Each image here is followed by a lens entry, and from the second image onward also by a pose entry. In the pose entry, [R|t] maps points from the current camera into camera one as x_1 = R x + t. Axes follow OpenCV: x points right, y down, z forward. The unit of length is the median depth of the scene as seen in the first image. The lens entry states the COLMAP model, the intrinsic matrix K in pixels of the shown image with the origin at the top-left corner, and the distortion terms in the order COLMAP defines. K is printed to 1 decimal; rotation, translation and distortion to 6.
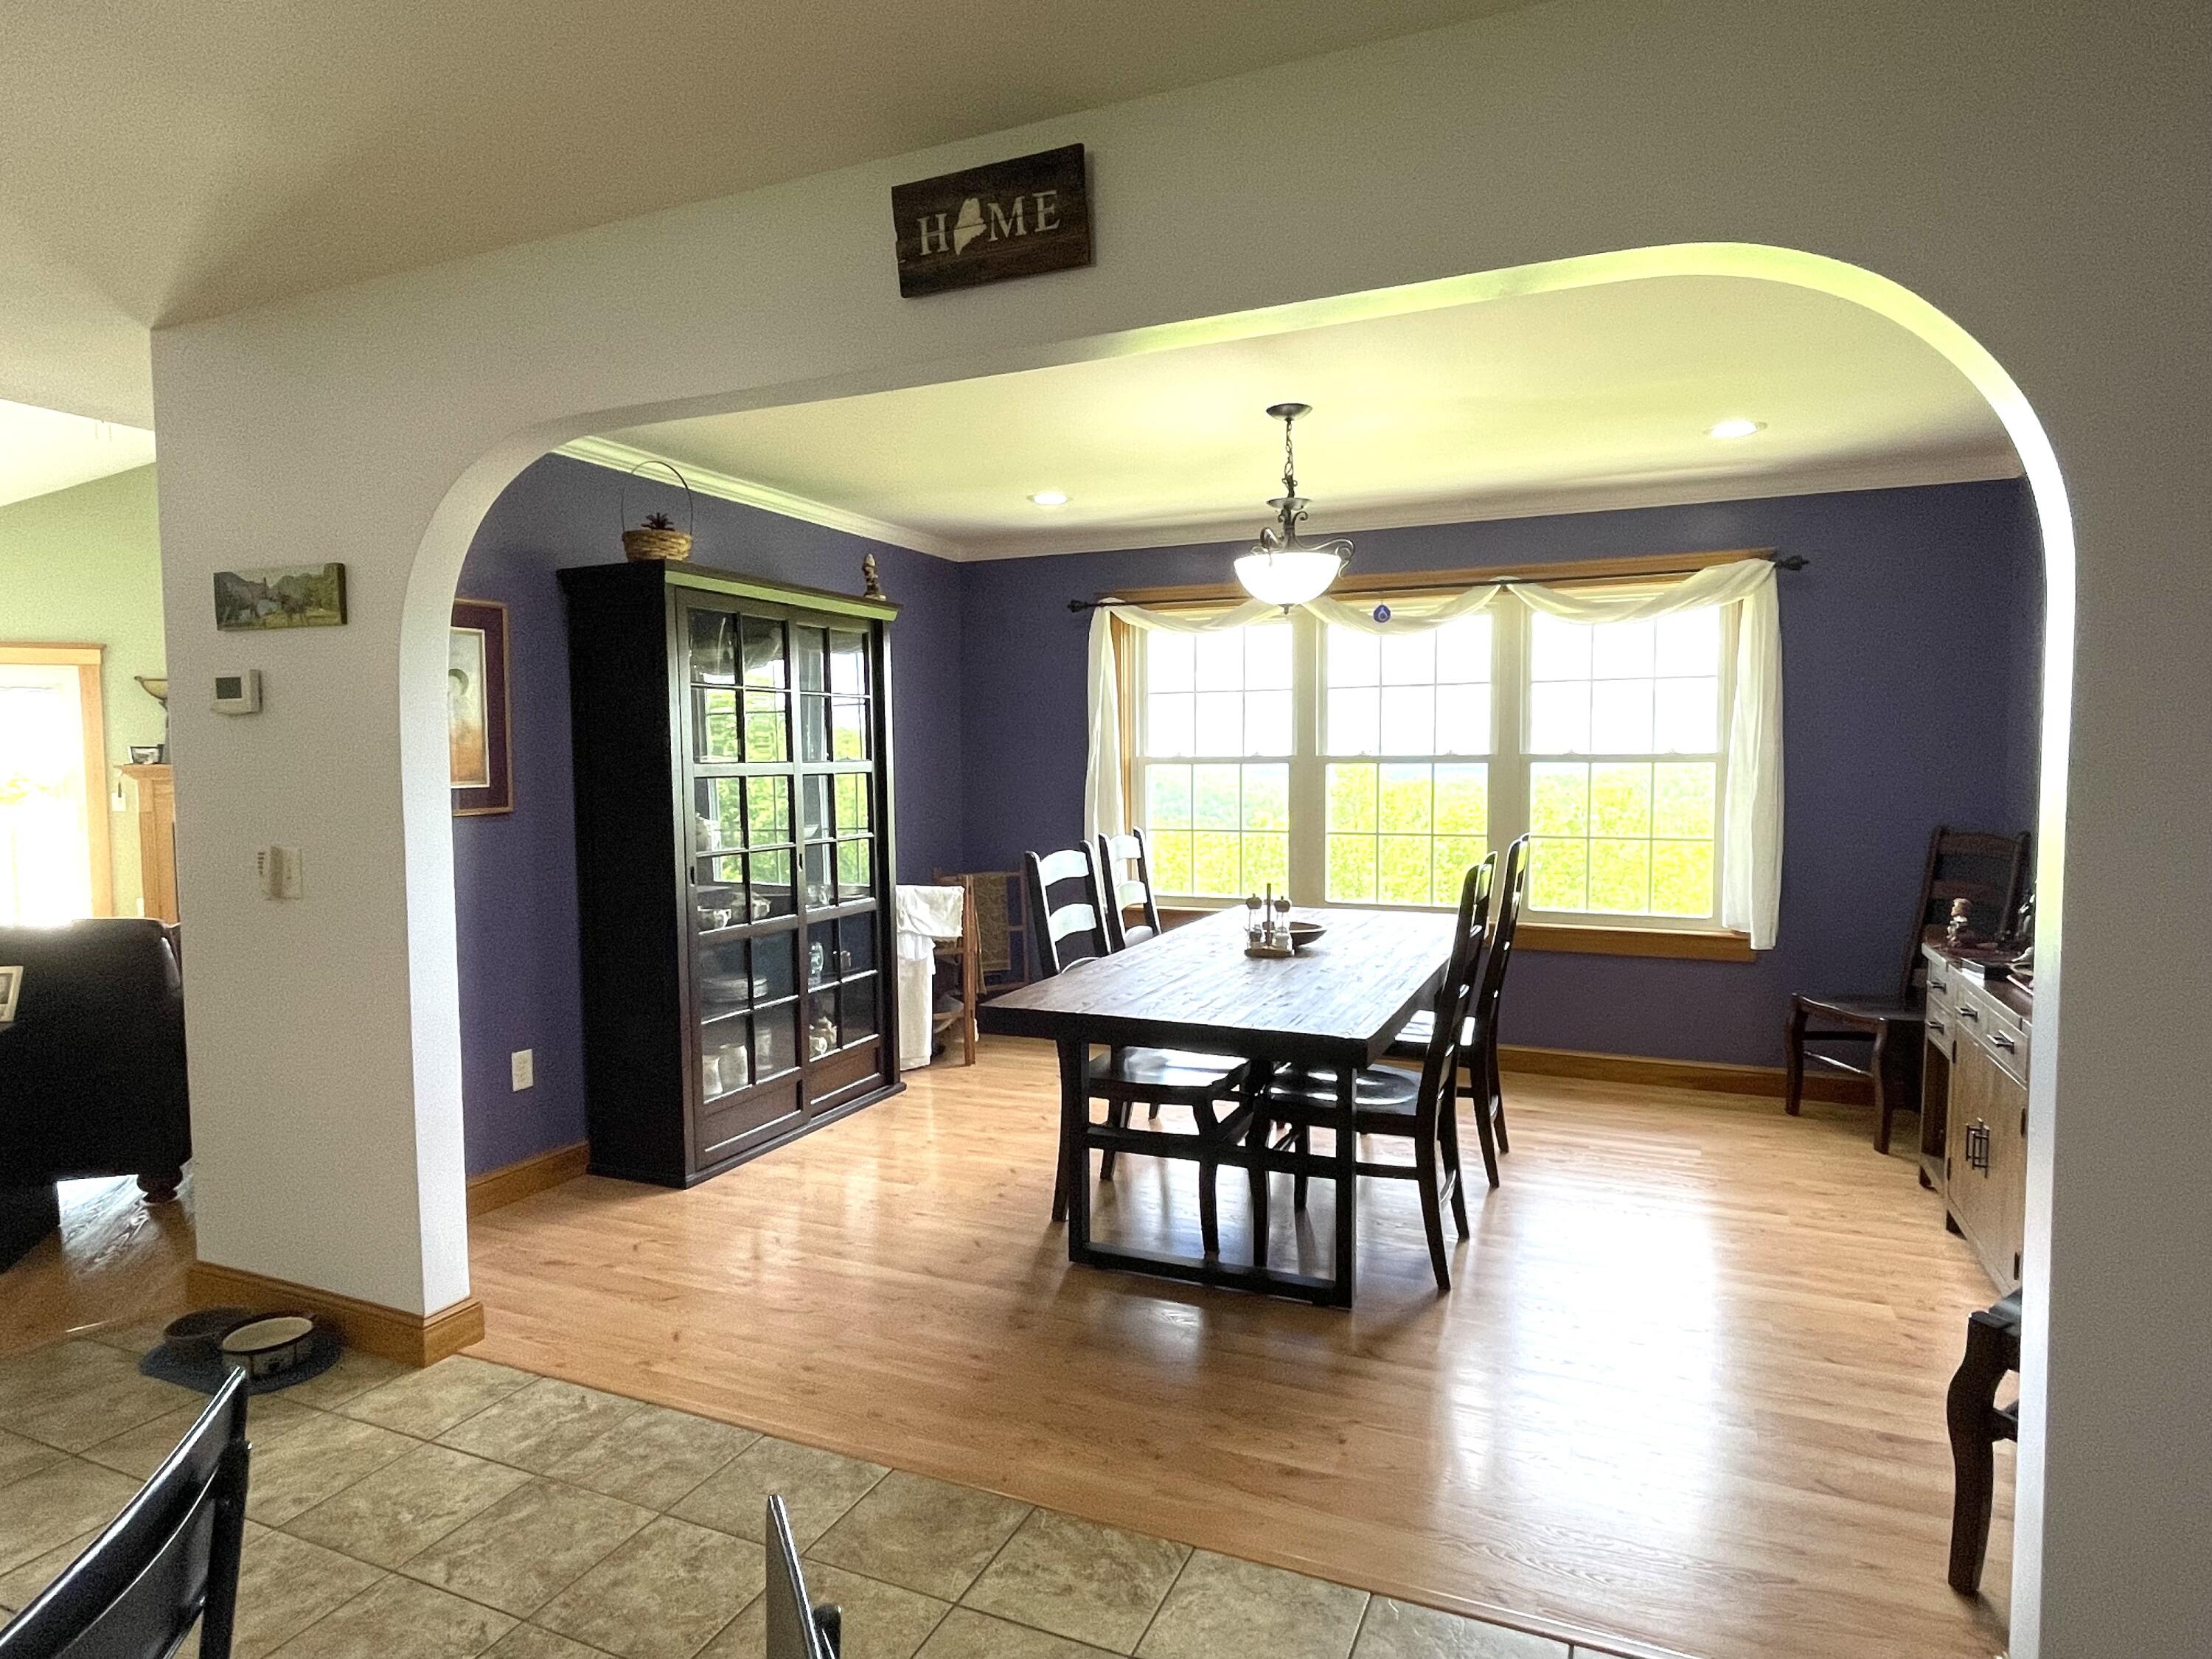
lens RADIAL K [[1235.2, 0, 1109.0], [0, 1235.2, 834.8], [0, 0, 1]] dist [0.001839, -0.003714]
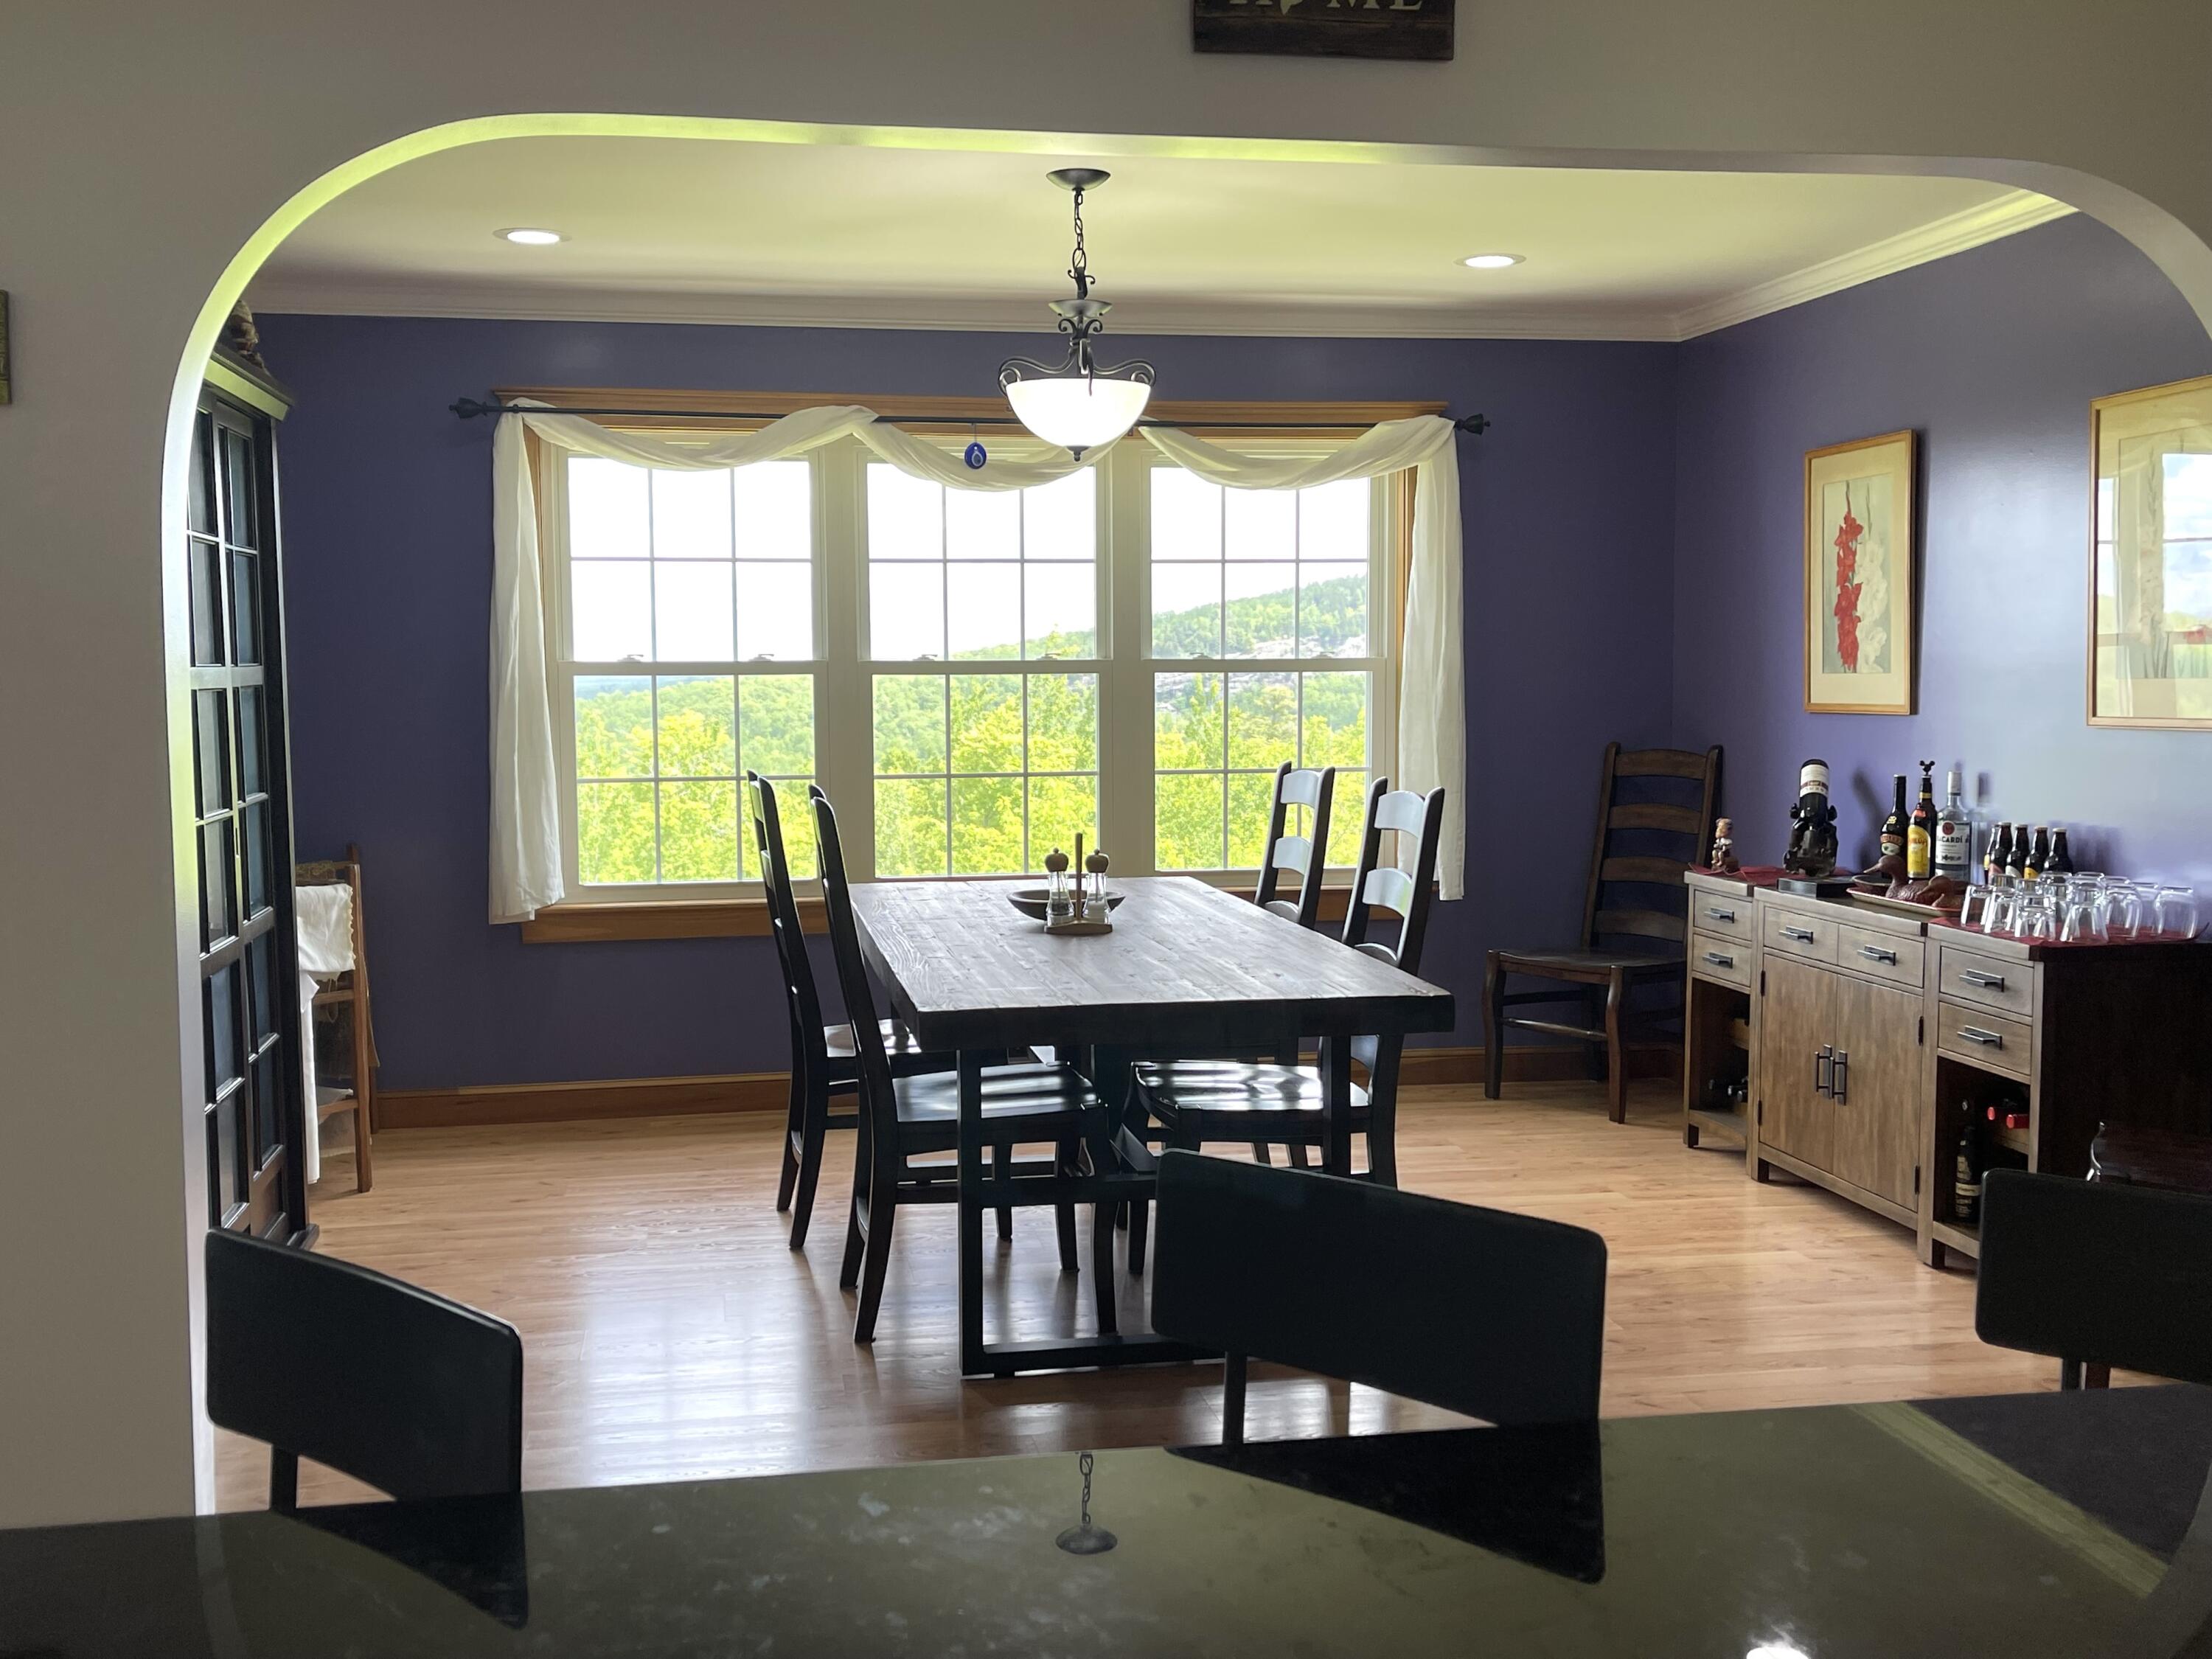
lens RADIAL K [[2102.6, 0, 1100.9], [0, 2102.6, 825.9], [0, 0, 1]] dist [0.051789, 0.000000]
pose [[0.837754, -0.040367, 0.544554, -0.423272], [0.035374, 0.999181, 0.019648, 0.008755], [-0.544901, 0.002803, 0.838496, -0.031961]]
